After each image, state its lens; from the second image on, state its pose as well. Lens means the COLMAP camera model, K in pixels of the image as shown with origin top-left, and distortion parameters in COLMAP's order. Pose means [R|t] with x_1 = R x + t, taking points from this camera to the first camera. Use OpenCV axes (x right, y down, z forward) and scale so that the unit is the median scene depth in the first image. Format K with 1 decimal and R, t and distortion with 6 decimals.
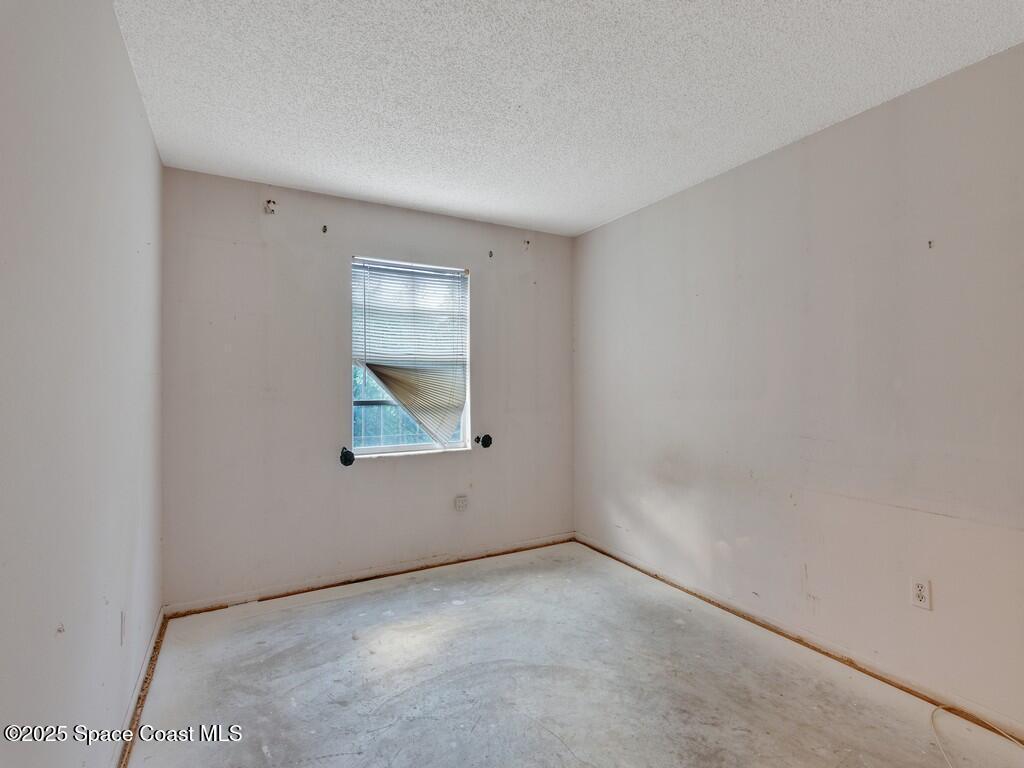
lens RADIAL K [[499.1, 0, 508.4], [0, 499.1, 383.2], [0, 0, 1]] dist [-0.000252, 0.000168]
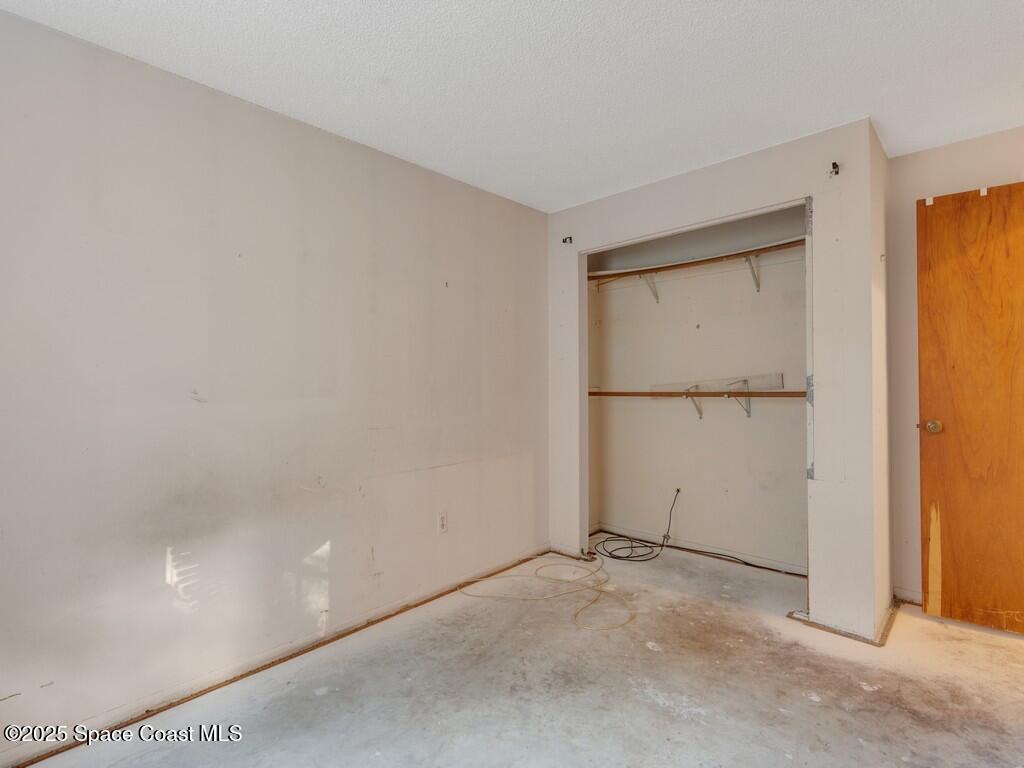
lens RADIAL K [[499.1, 0, 506.9], [0, 499.1, 381.4], [0, 0, 1]] dist [-0.000252, 0.000168]
pose [[-0.307078, 0.000533, 0.951684, -0.588812], [0.001532, 0.999999, -0.000065, 0.008656], [-0.951683, 0.001438, -0.307078, 1.217461]]
